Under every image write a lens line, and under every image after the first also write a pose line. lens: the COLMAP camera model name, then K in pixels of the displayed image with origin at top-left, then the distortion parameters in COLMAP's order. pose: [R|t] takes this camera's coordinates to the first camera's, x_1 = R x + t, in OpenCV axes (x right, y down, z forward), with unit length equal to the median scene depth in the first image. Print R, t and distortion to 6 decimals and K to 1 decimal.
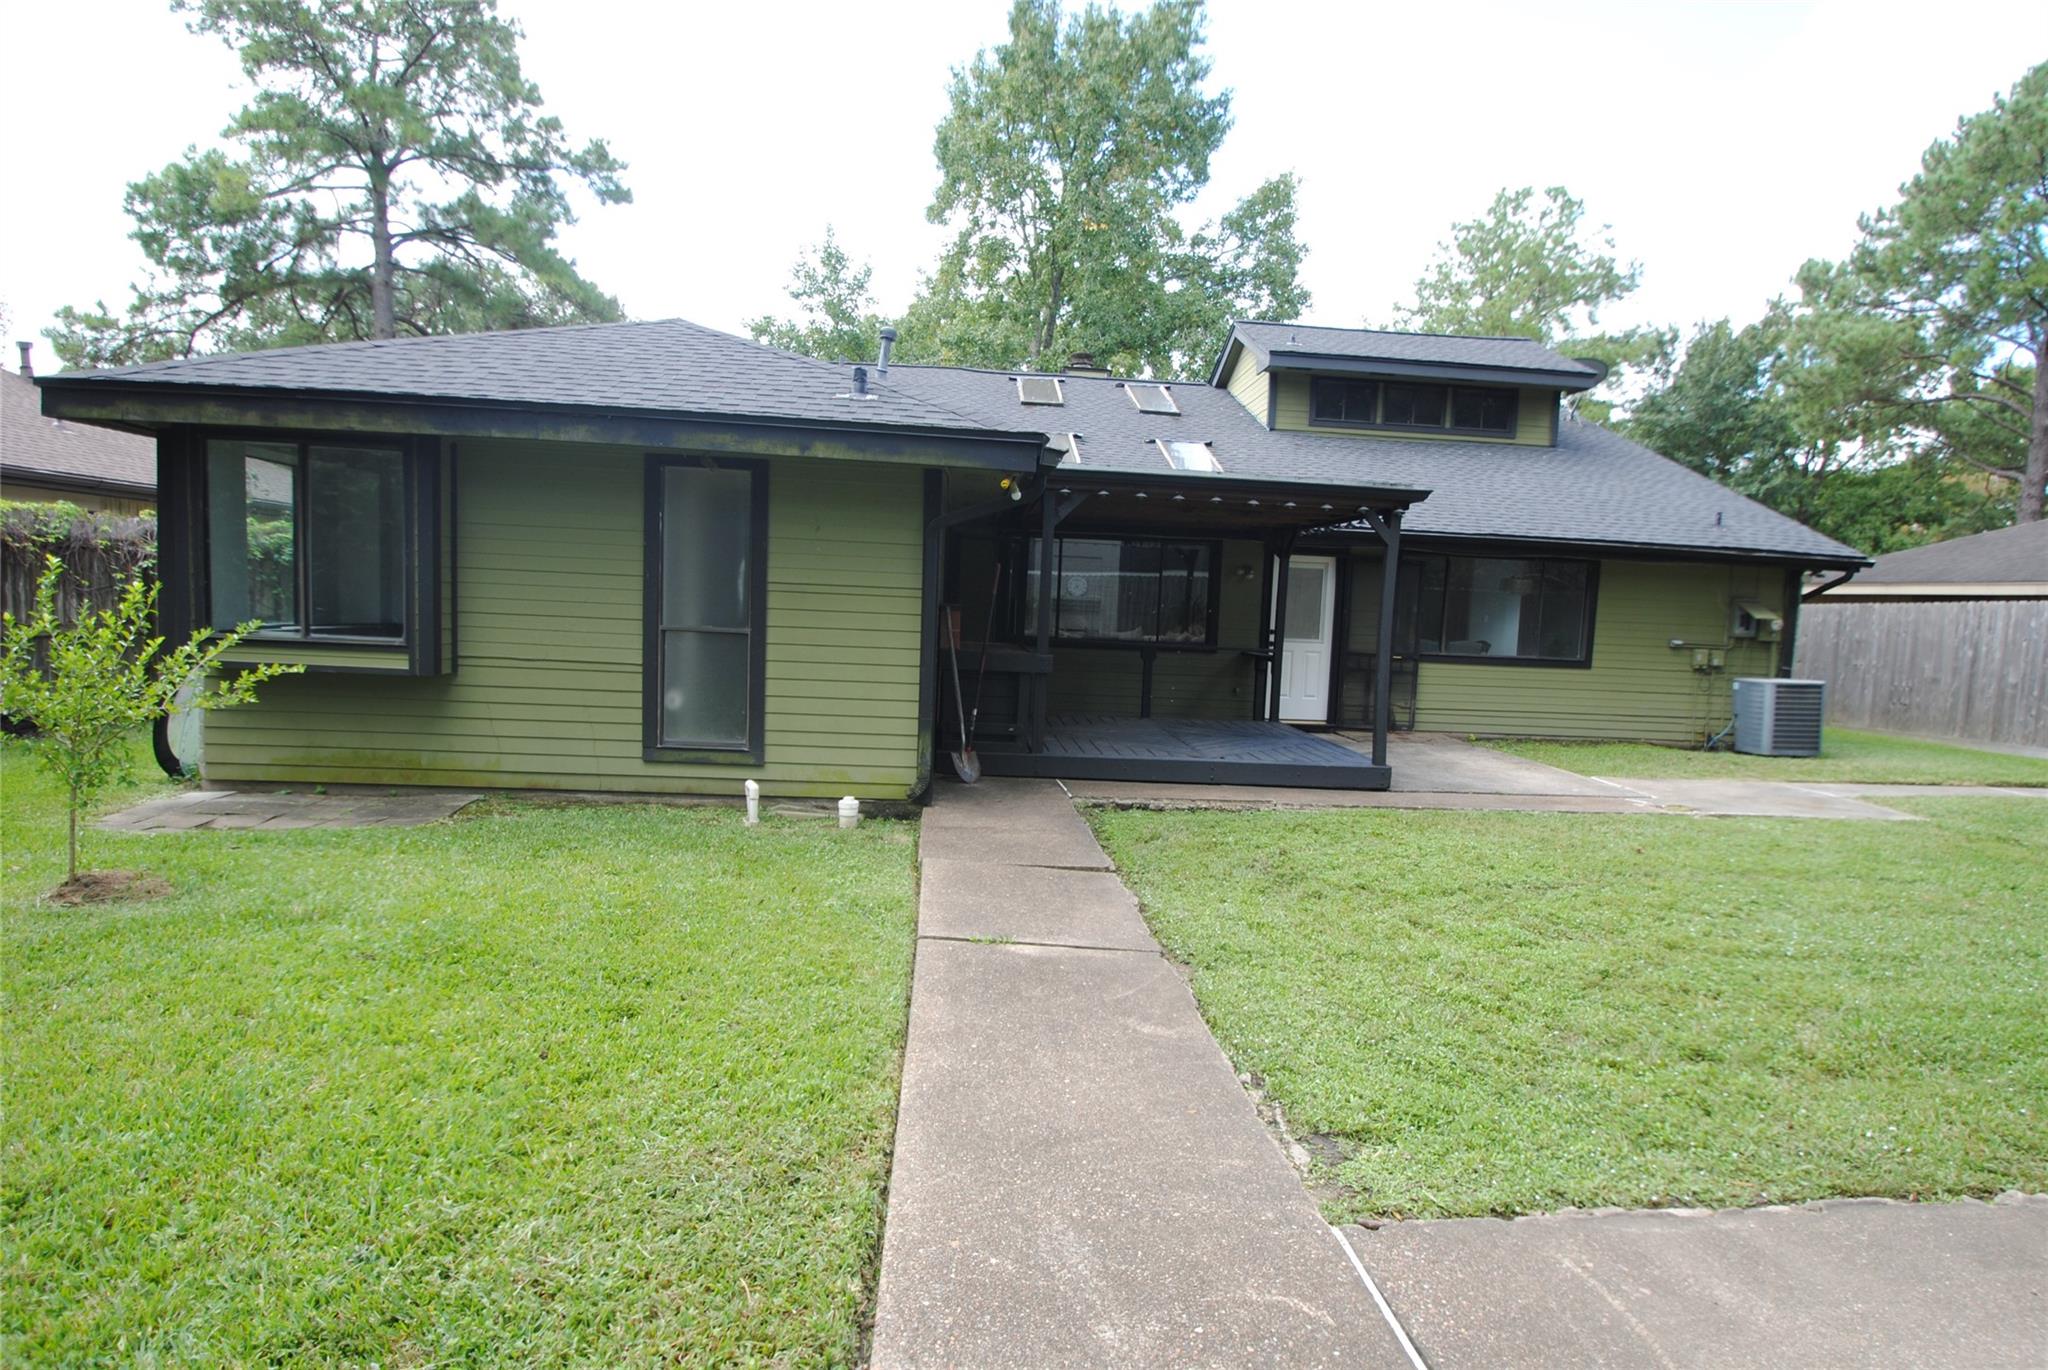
lens RADIAL K [[1098.3, 0, 1035.8], [0, 1098.3, 688.9], [0, 0, 1]] dist [-0.011771, -0.010654]
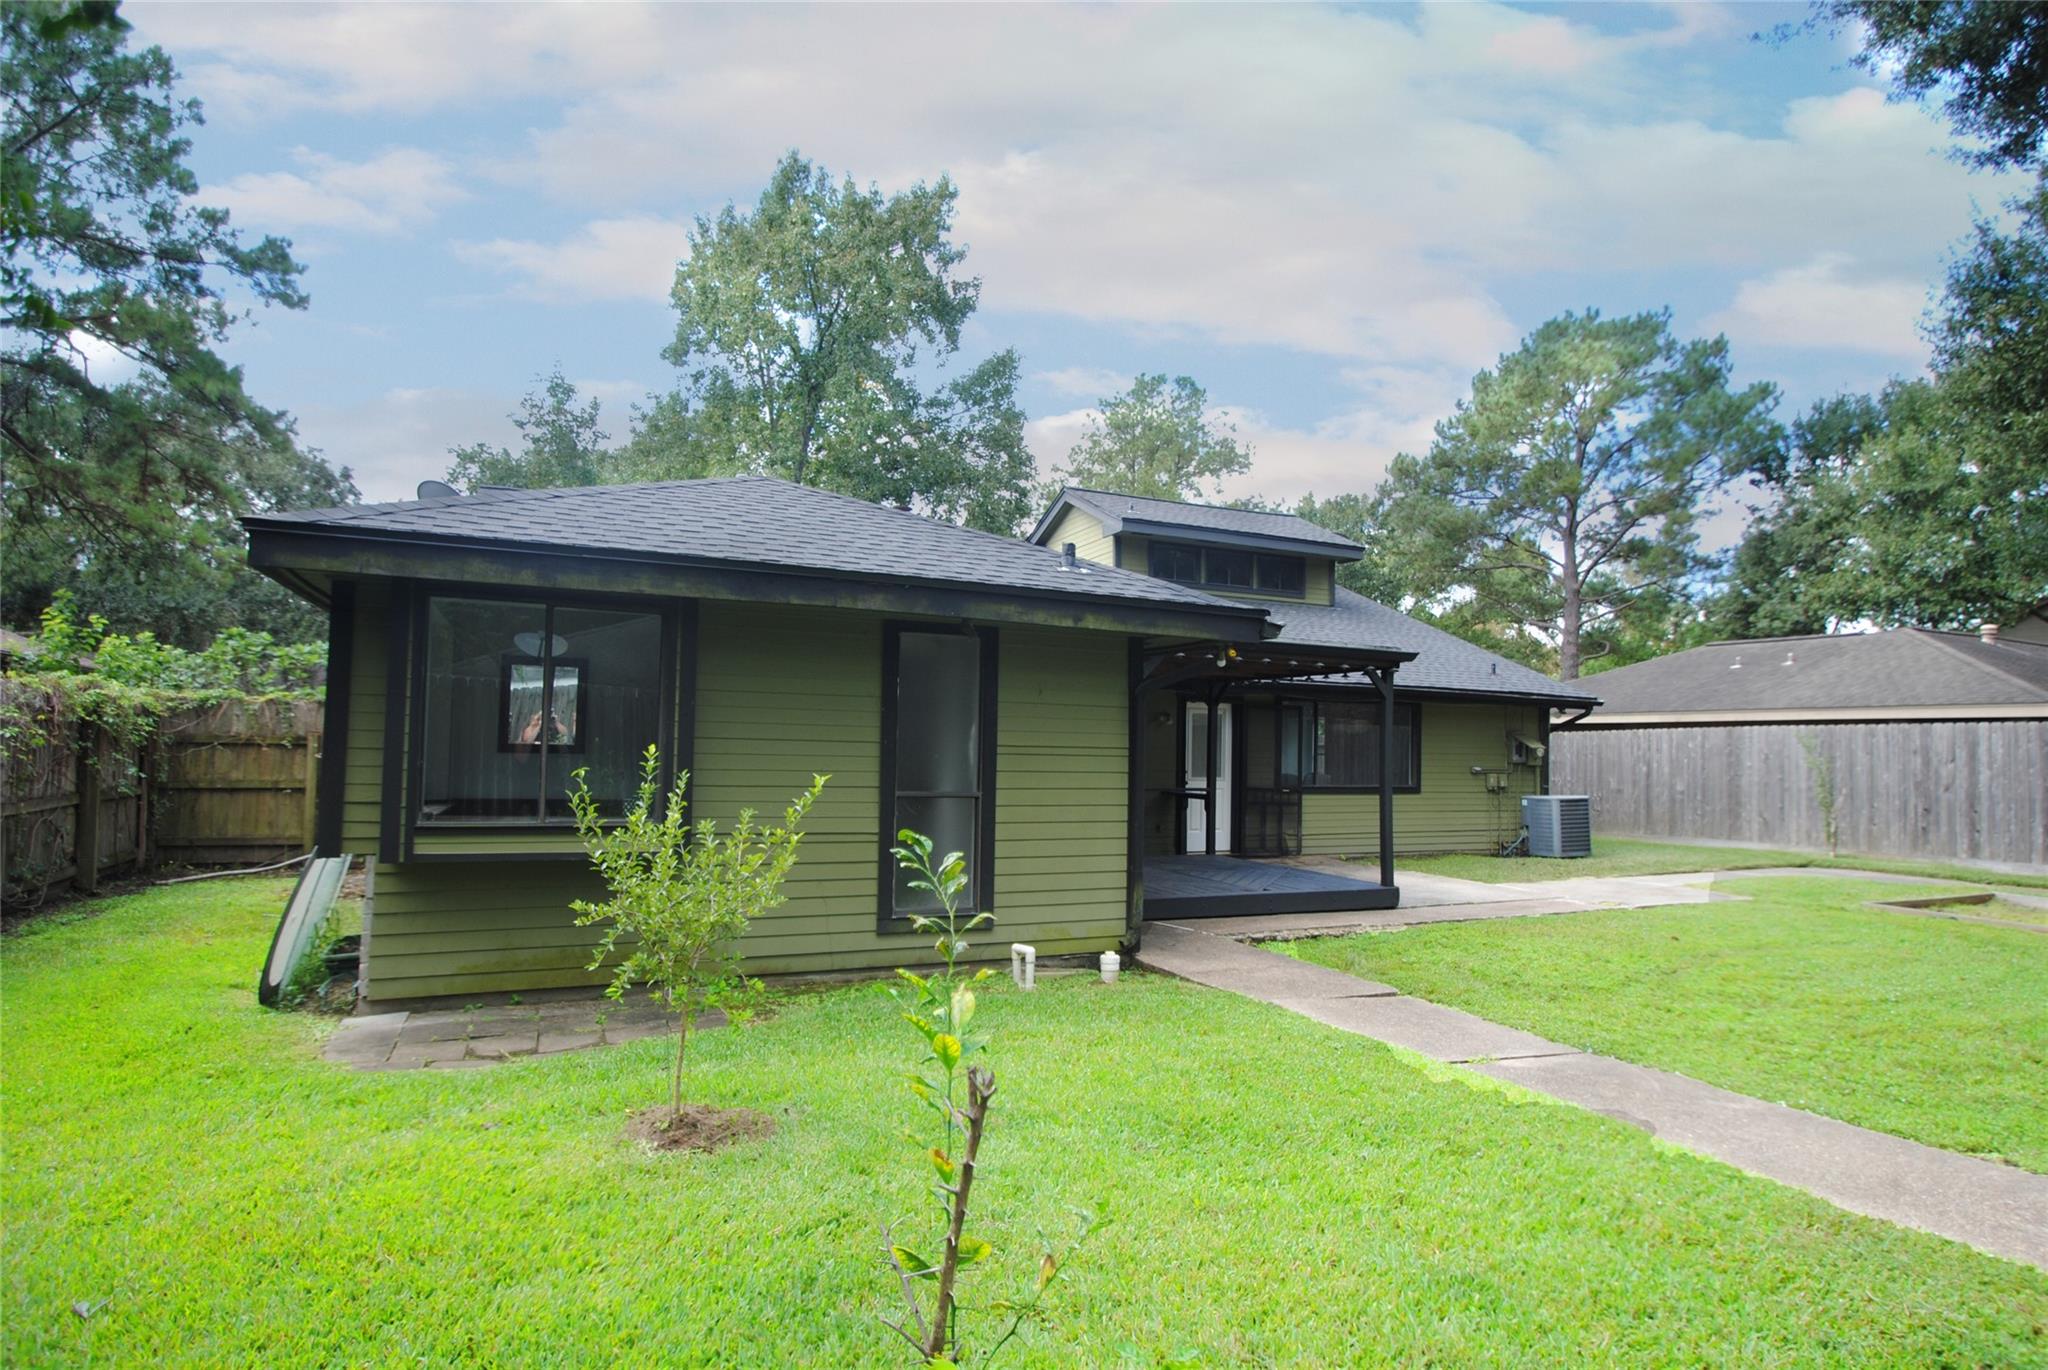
lens RADIAL K [[1098.3, 0, 1038.7], [0, 1098.3, 681.1], [0, 0, 1]] dist [-0.011771, -0.010654]
pose [[0.937847, -0.004601, 0.347018, -0.270803], [0.049352, 0.991518, -0.120232, -0.015280], [-0.343522, 0.129885, 0.930120, 0.014041]]
